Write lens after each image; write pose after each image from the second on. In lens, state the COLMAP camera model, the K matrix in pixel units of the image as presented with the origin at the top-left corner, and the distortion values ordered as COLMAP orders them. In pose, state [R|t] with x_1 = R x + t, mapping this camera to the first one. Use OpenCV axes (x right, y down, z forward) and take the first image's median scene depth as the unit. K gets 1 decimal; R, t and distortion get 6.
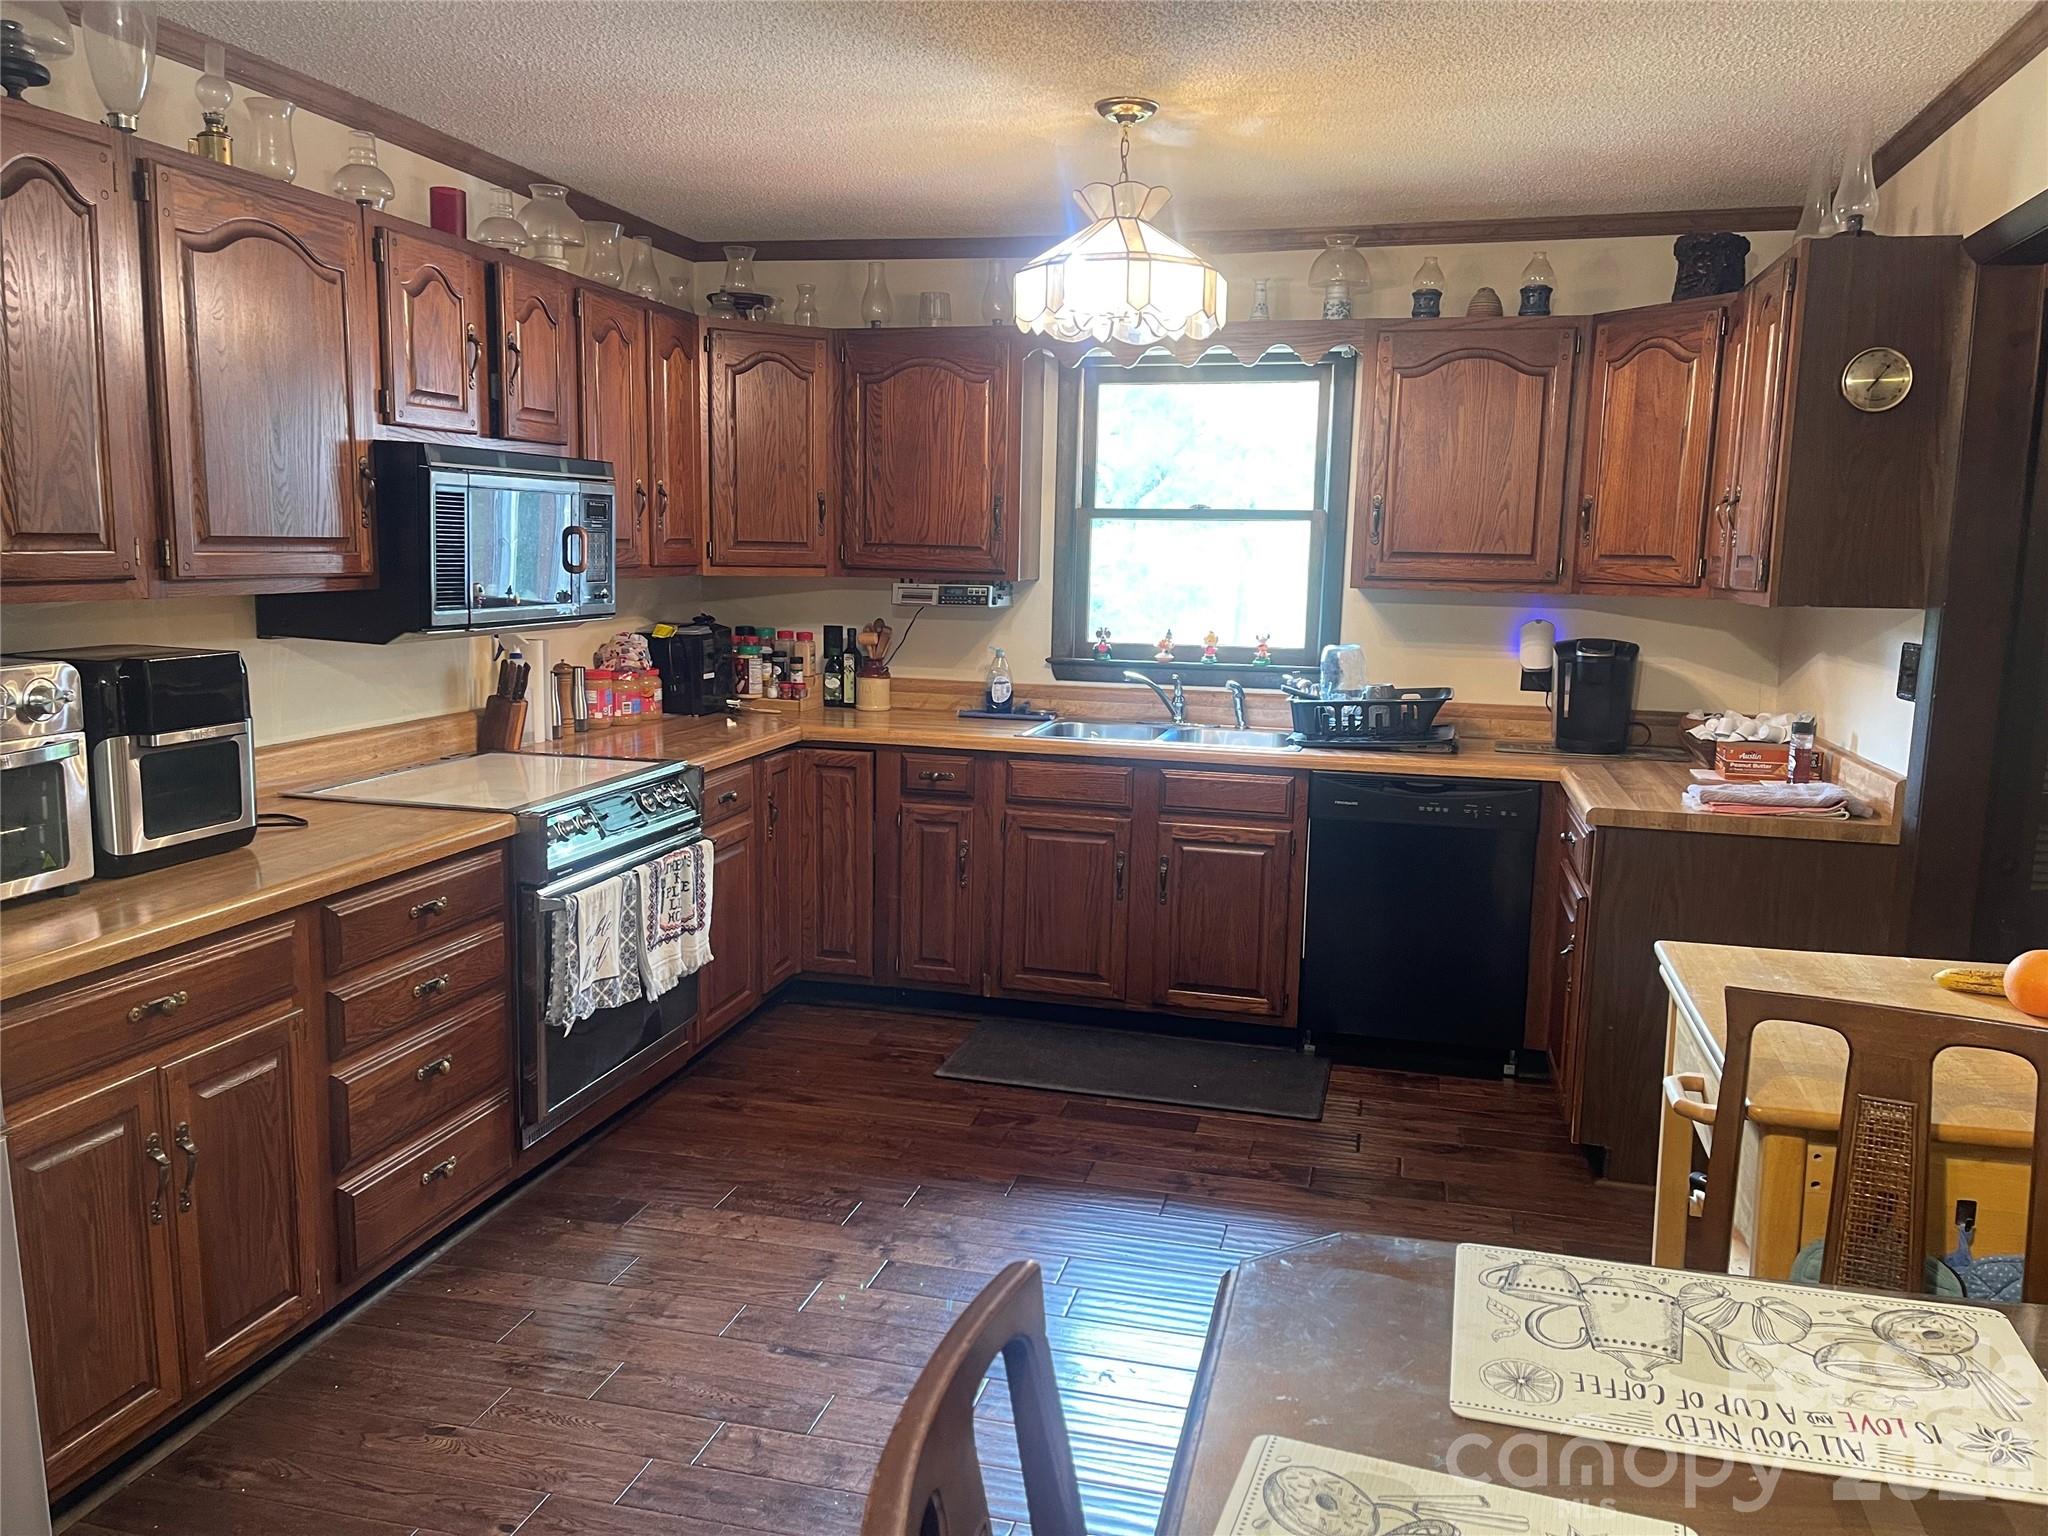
lens RADIAL K [[1530.7, 0, 1023.8], [0, 1530.7, 768.5], [0, 0, 1]] dist [0.104135, -0.143901]
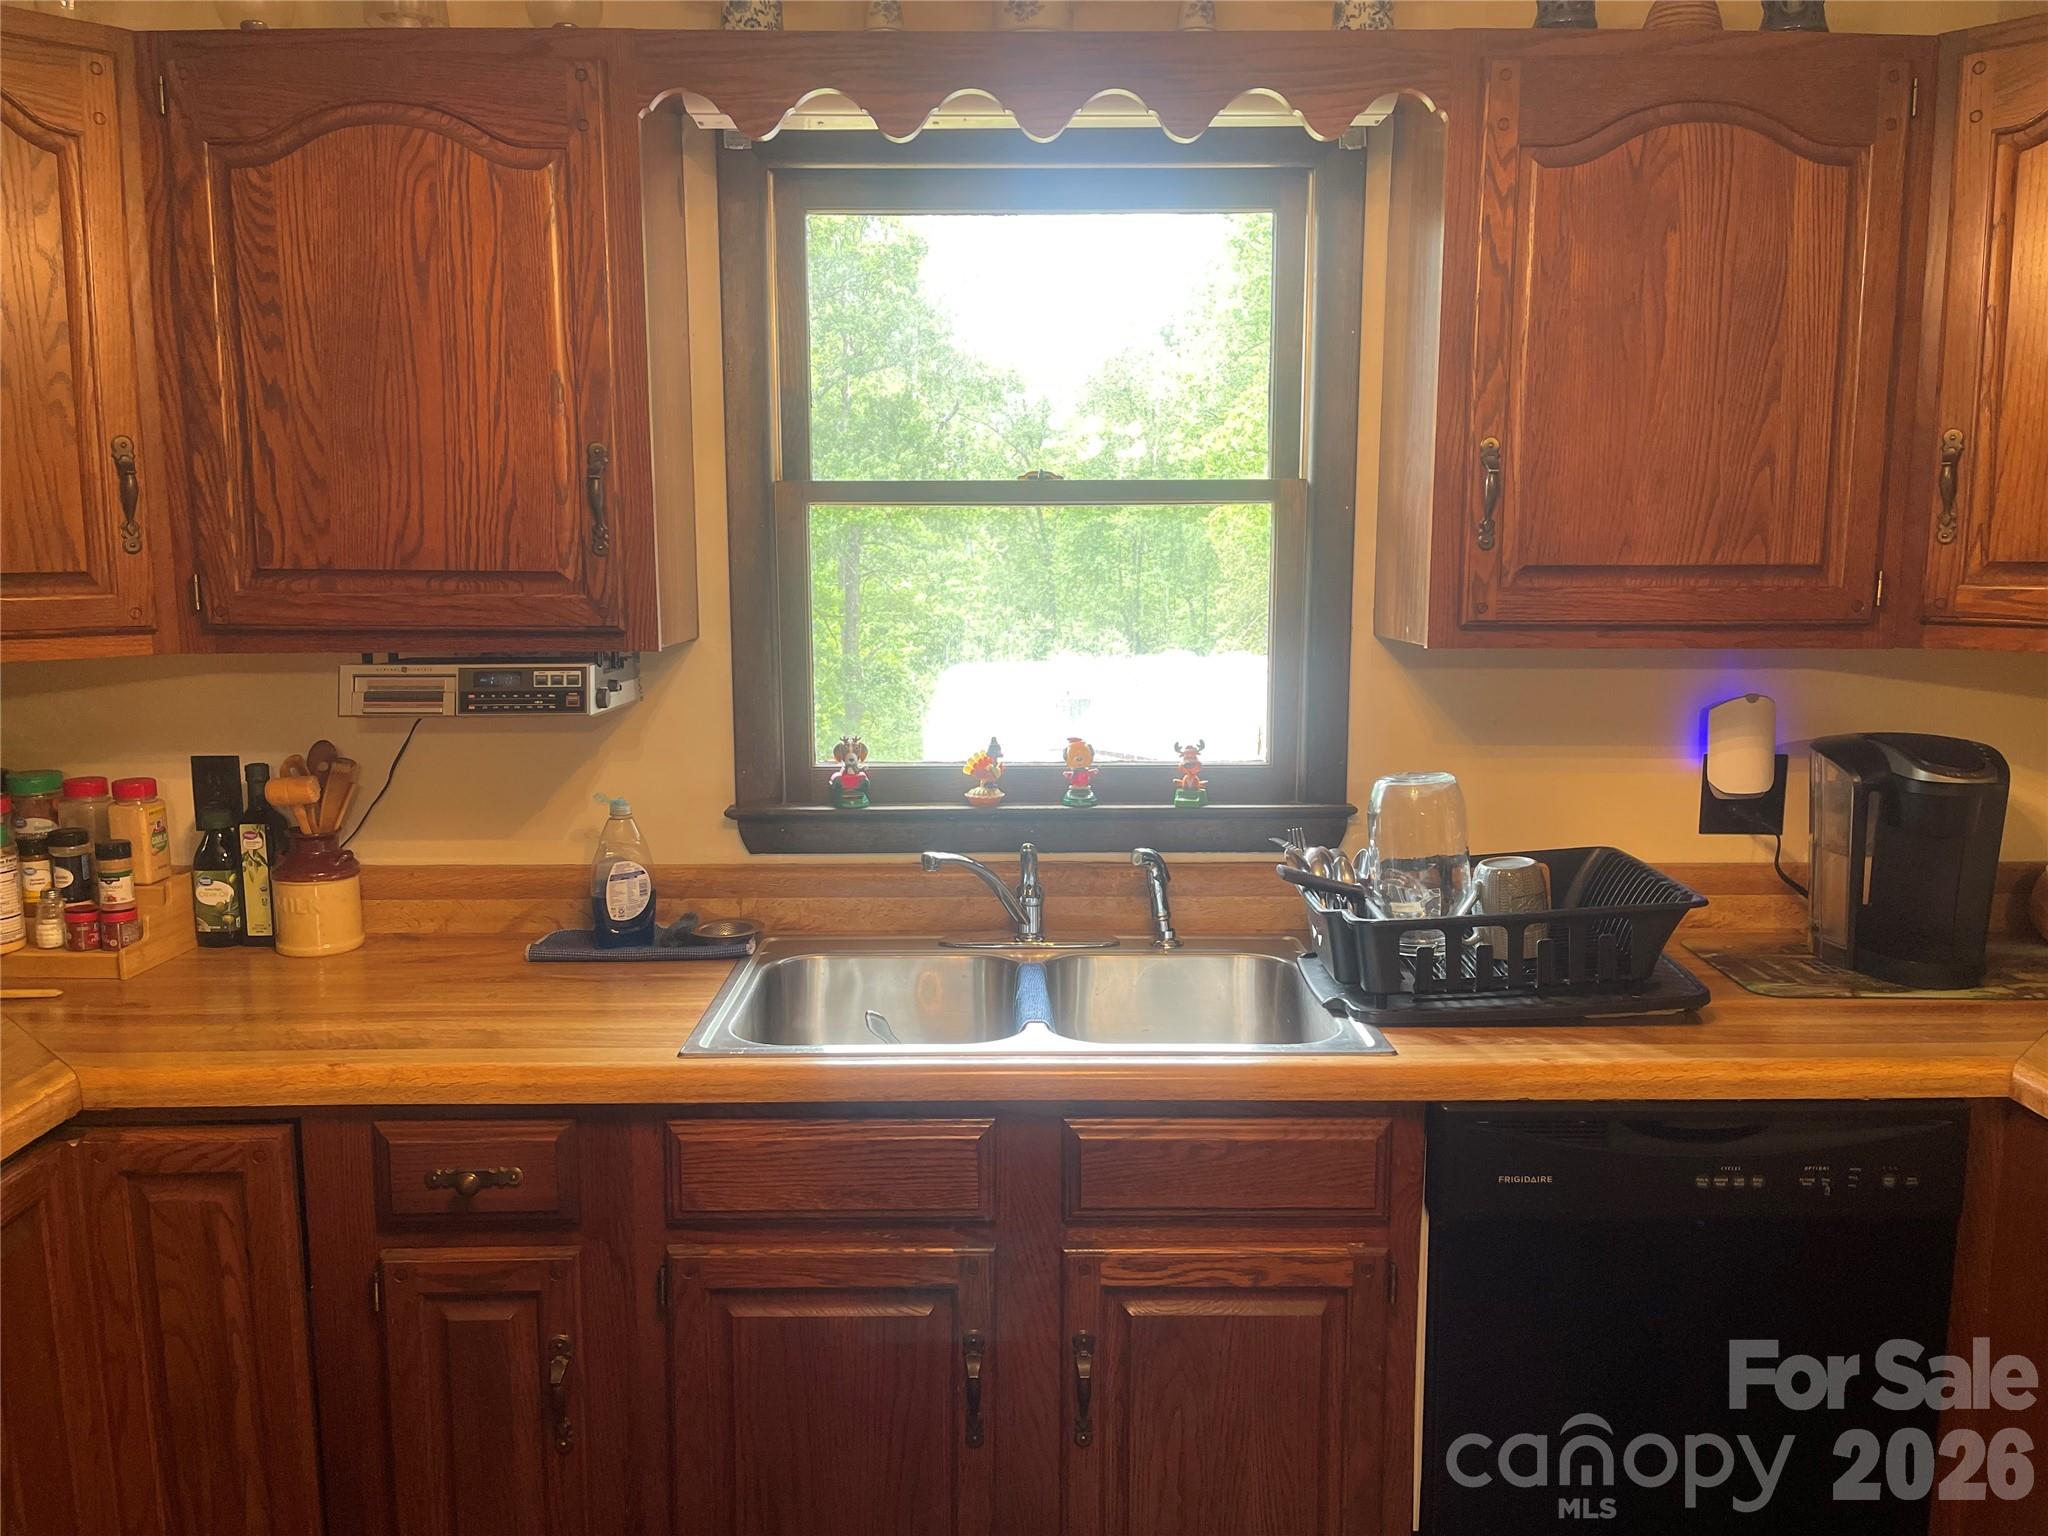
lens RADIAL K [[1530.7, 0, 1023.8], [0, 1530.7, 768.5], [0, 0, 1]] dist [0.104135, -0.143901]
pose [[0.965149, -0.058849, 0.254999, -0.017184], [0.058758, 0.998240, 0.007980, -0.089938], [-0.255020, 0.007281, 0.966908, 0.579385]]
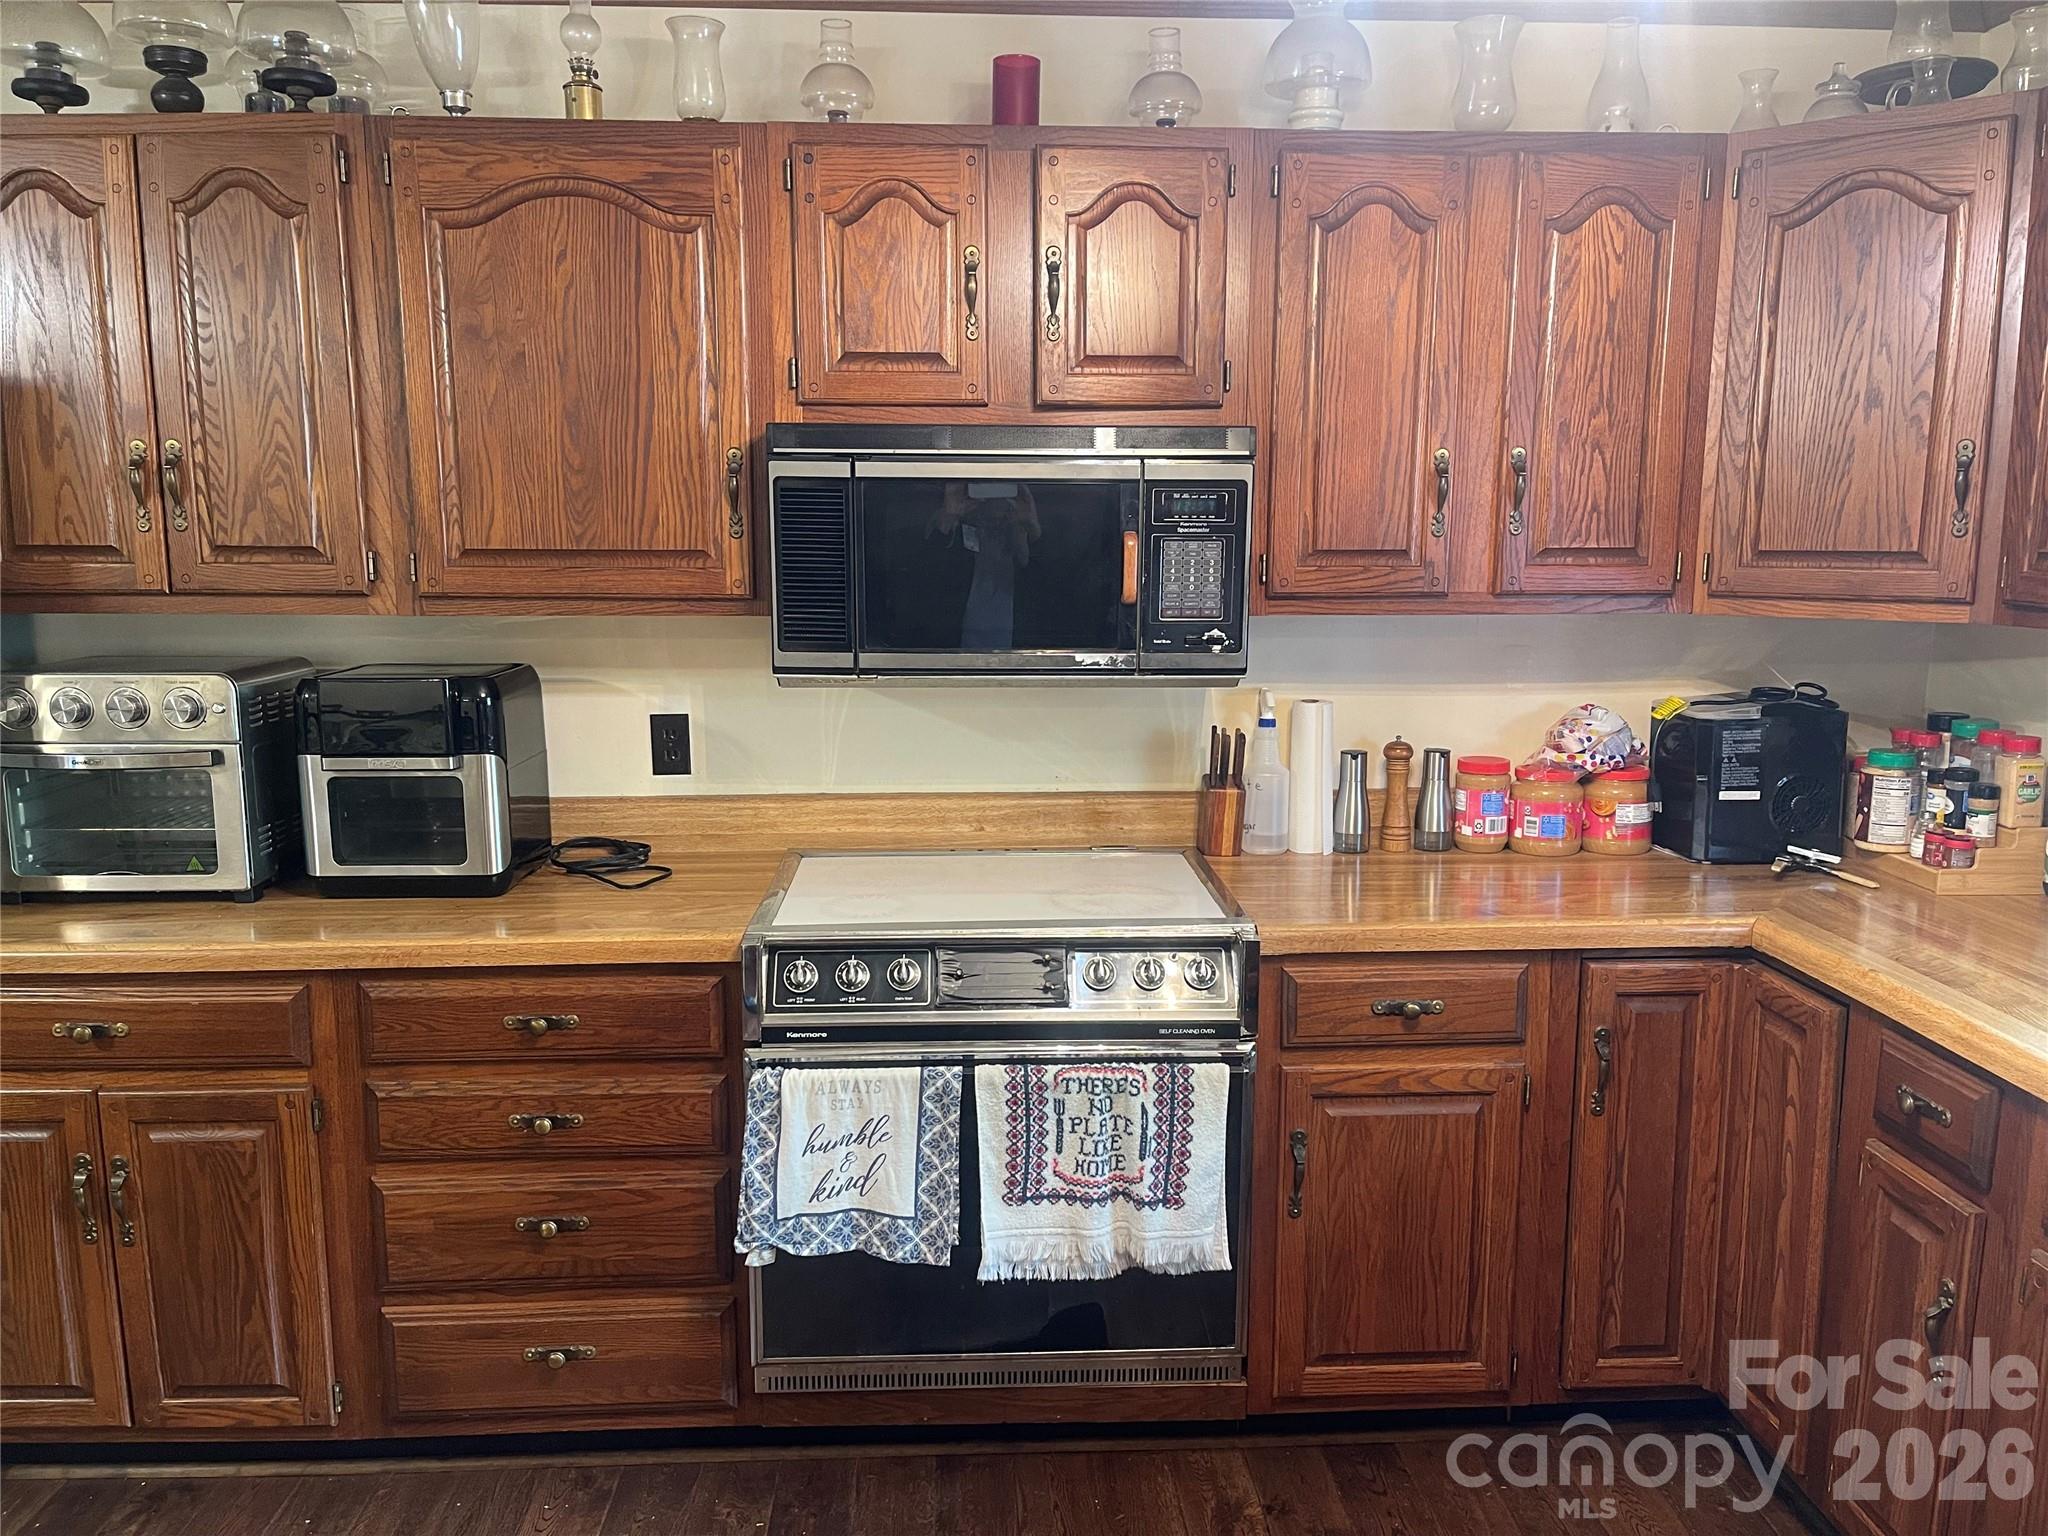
lens RADIAL K [[1530.7, 0, 1023.8], [0, 1530.7, 768.5], [0, 0, 1]] dist [0.104135, -0.143901]
pose [[0.292222, 0.128731, -0.947647, 0.257412], [-0.139393, 0.986050, 0.090963, -0.088601], [0.946137, 0.105514, 0.306090, 0.614084]]
